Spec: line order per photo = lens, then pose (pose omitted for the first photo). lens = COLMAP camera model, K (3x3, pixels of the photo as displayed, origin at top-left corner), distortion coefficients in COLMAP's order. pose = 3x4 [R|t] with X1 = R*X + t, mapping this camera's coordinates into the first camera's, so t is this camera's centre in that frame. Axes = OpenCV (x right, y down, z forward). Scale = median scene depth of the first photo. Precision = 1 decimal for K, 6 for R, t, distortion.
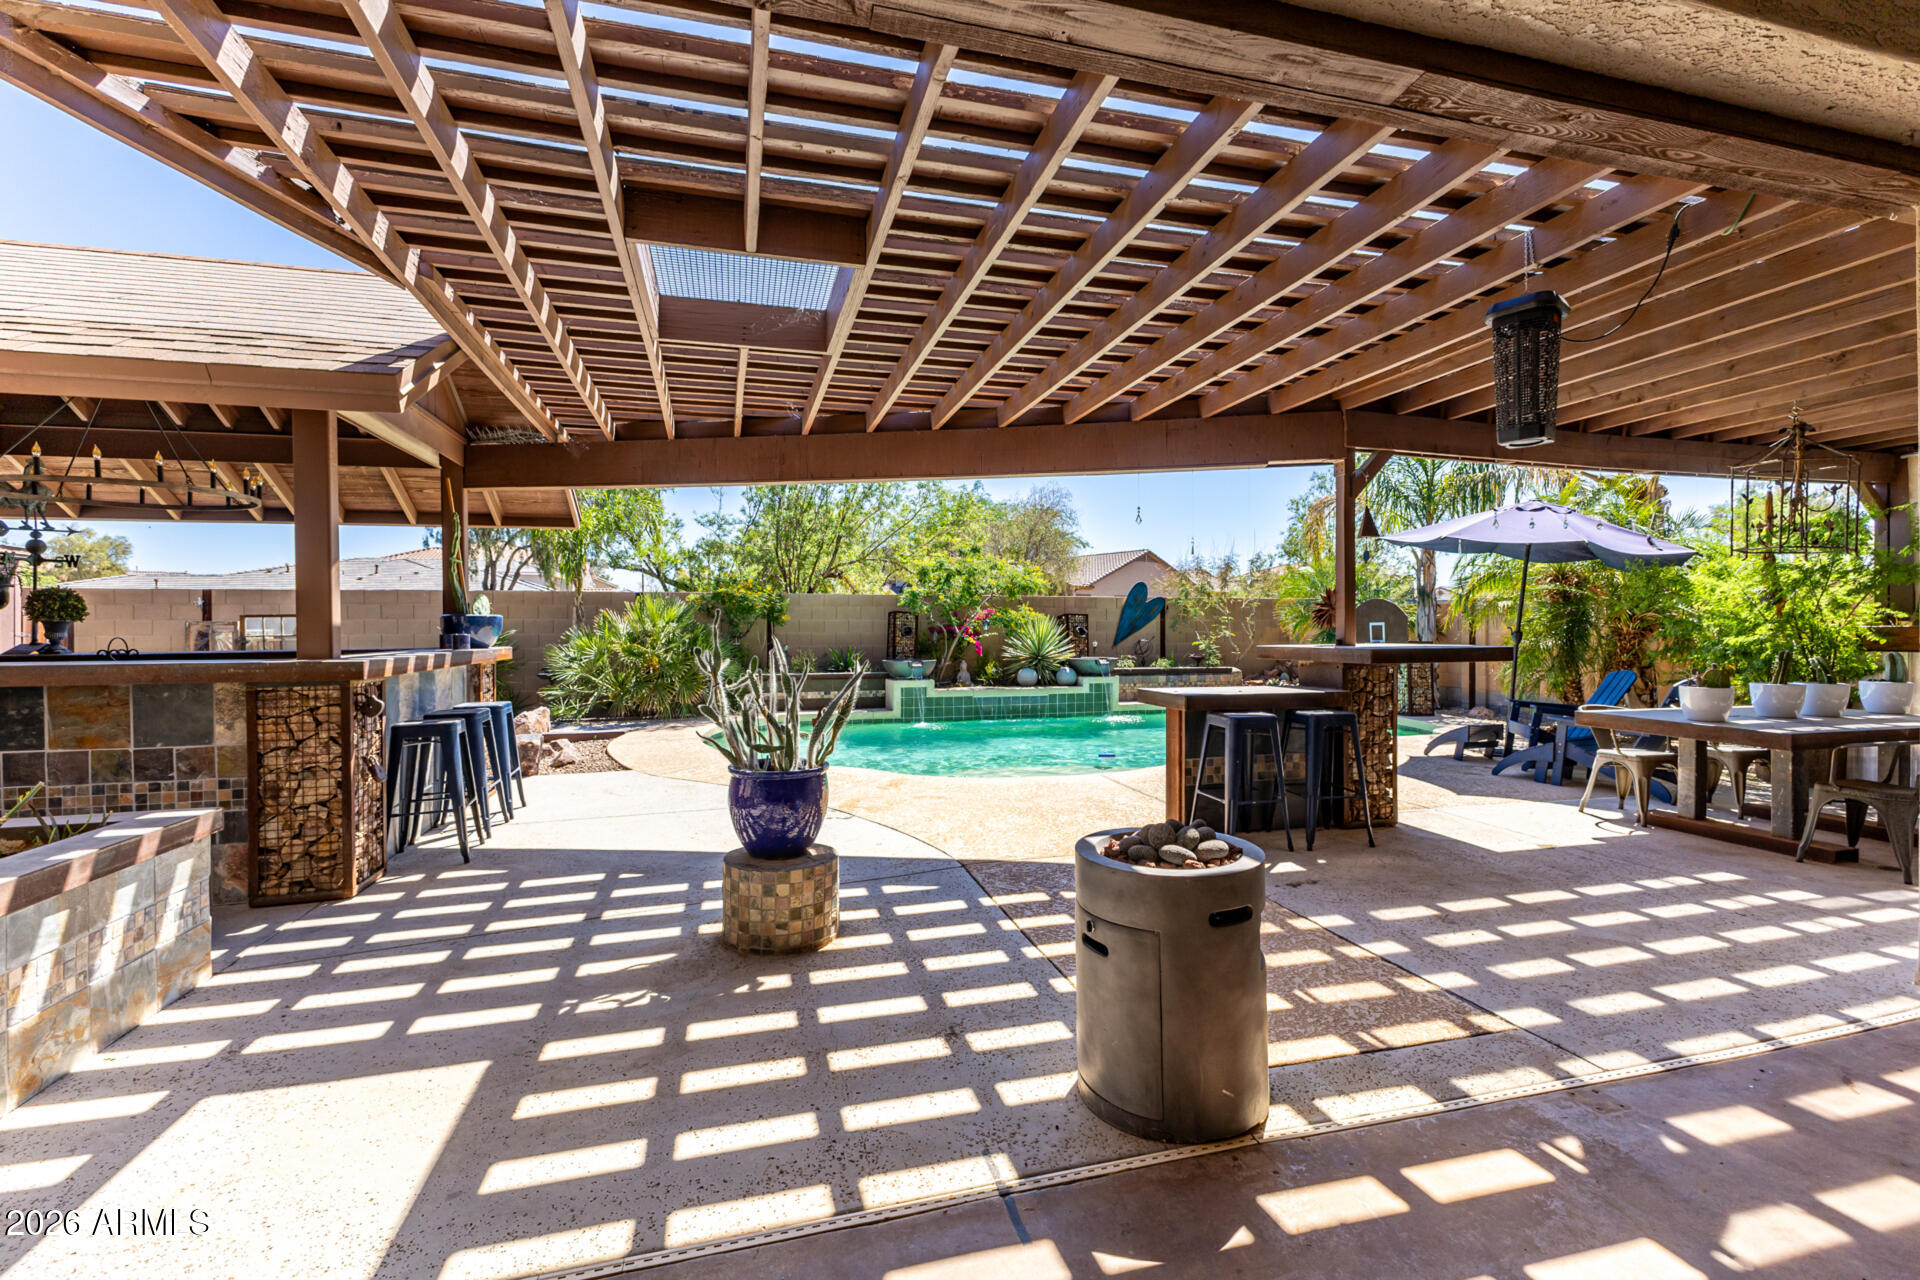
lens RADIAL K [[842.6, 0, 956.9], [0, 842.6, 637.7], [0, 0, 1]] dist [0.008572, -0.000379]
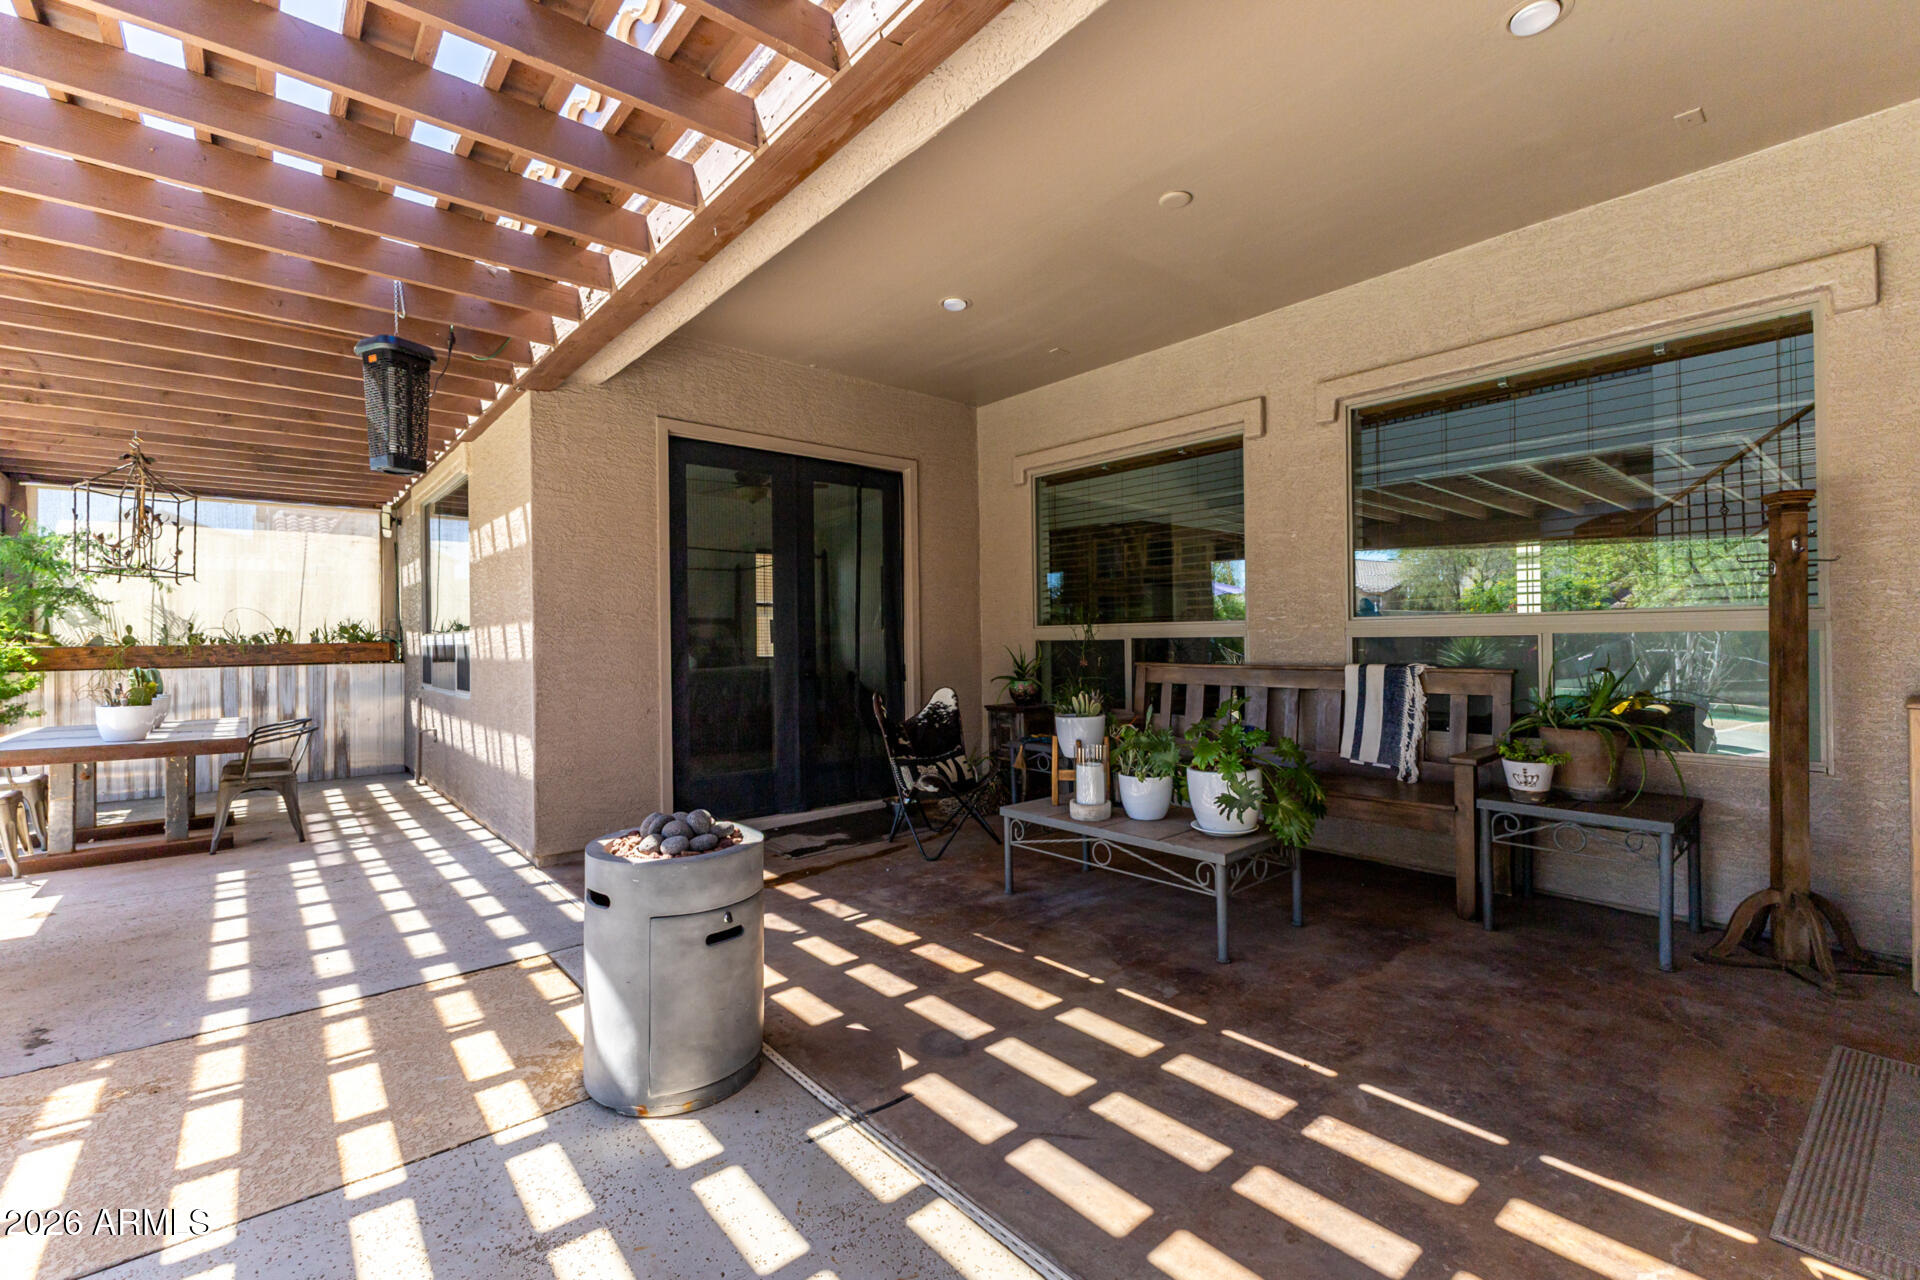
lens RADIAL K [[842.6, 0, 956.9], [0, 842.6, 637.7], [0, 0, 1]] dist [0.008572, -0.000379]
pose [[-0.446637, 0.010433, 0.894654, -0.653212], [0.017689, 0.999840, -0.002829, -0.004588], [-0.894540, 0.014562, -0.446750, 0.858176]]
